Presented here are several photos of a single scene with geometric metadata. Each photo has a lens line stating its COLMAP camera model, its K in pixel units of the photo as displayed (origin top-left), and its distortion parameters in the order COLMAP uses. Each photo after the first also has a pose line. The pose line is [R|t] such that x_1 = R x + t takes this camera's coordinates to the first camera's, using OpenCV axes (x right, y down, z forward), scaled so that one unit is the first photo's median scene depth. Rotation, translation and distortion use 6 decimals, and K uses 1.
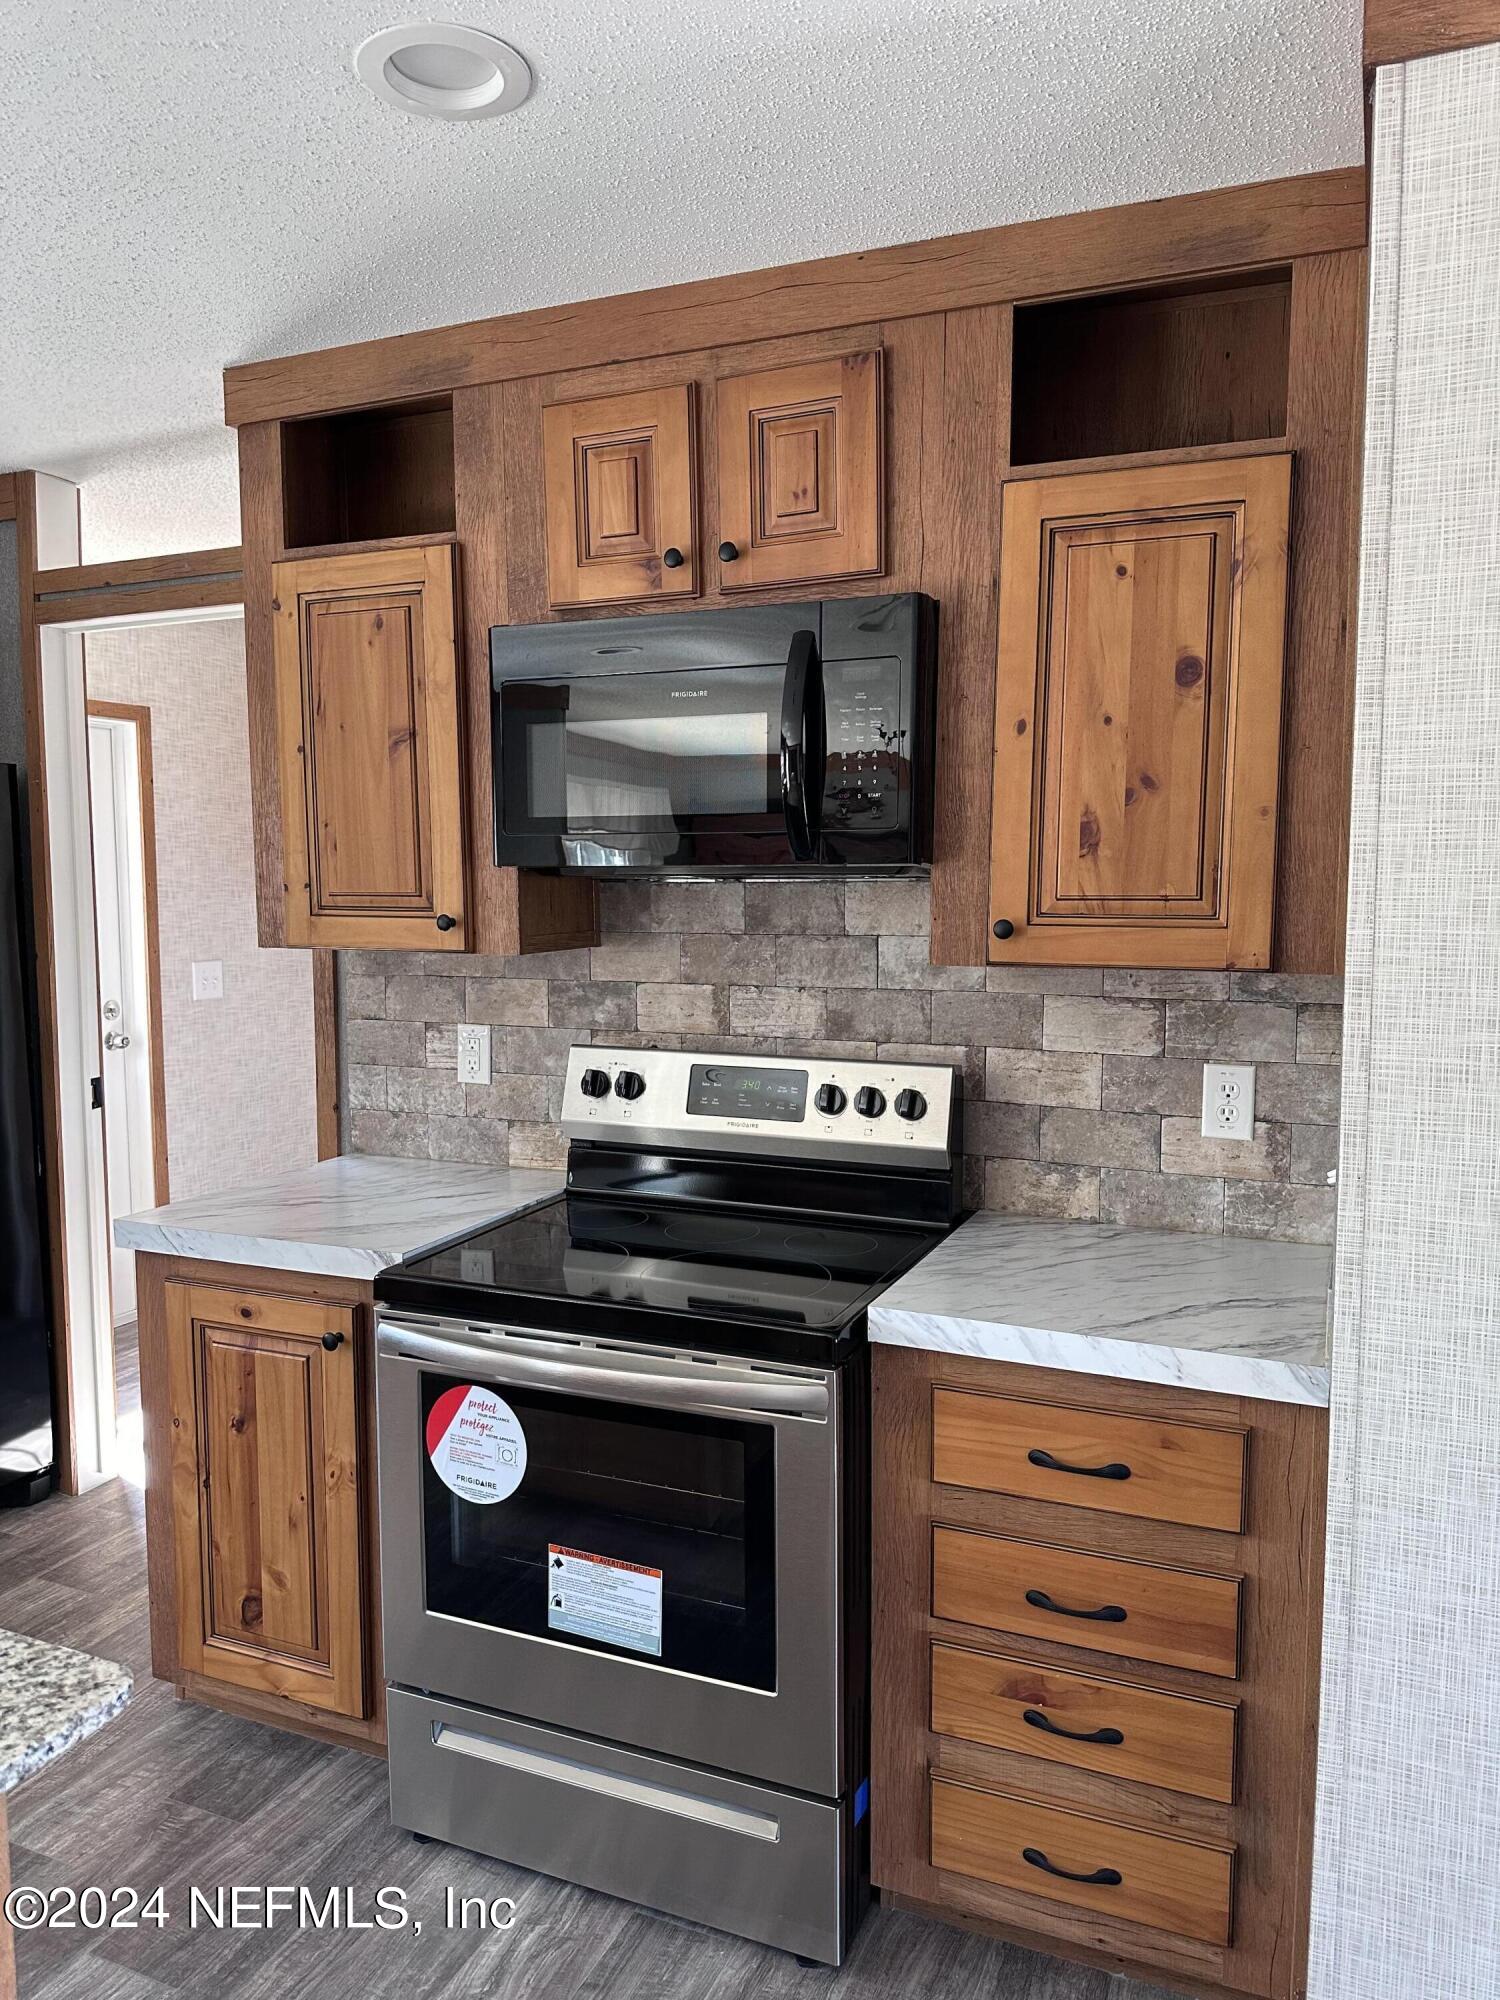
lens RADIAL K [[1425.3, 0, 756.3], [0, 1425.3, 1012.1], [0, 0, 1]] dist [0.059194, -0.031411]
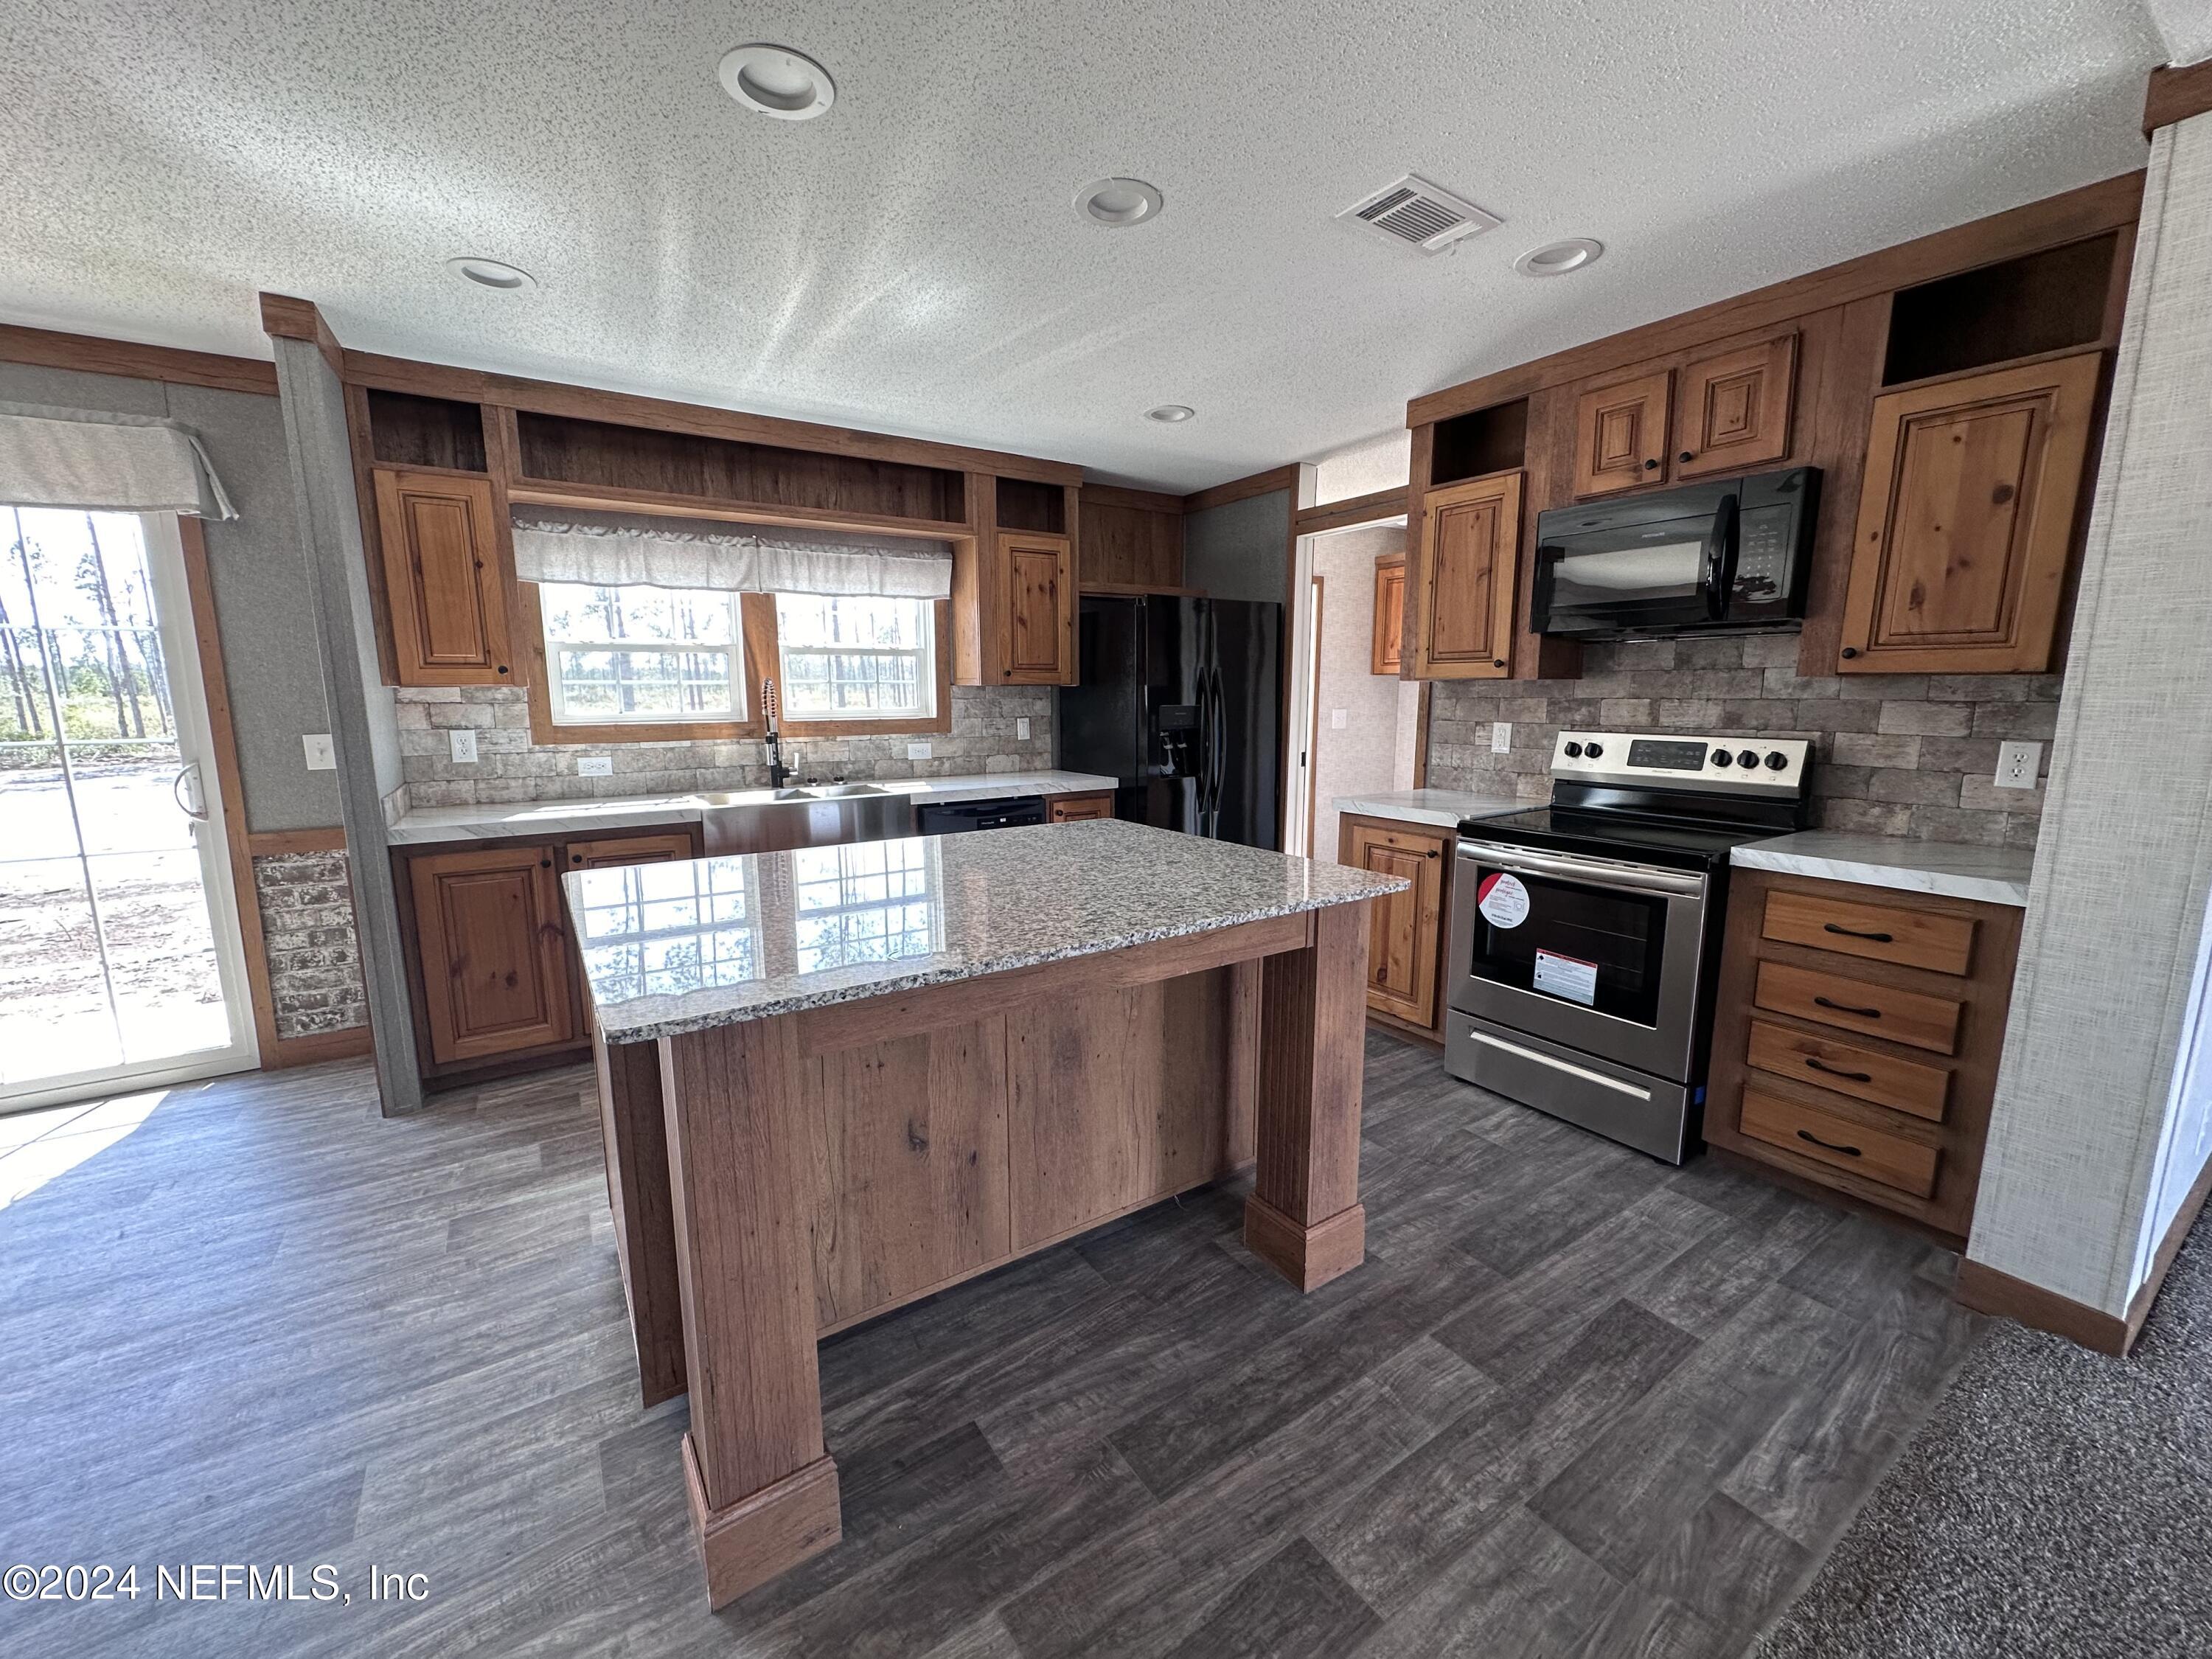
lens RADIAL K [[870.5, 0, 1112.8], [0, 870.5, 826.0], [0, 0, 1]] dist [-0.001396, -0.000282]
pose [[0.841395, 0.086288, -0.533487, -0.001436], [-0.051035, 0.995446, 0.080517, 0.110085], [0.538005, -0.040520, 0.841967, -0.394825]]
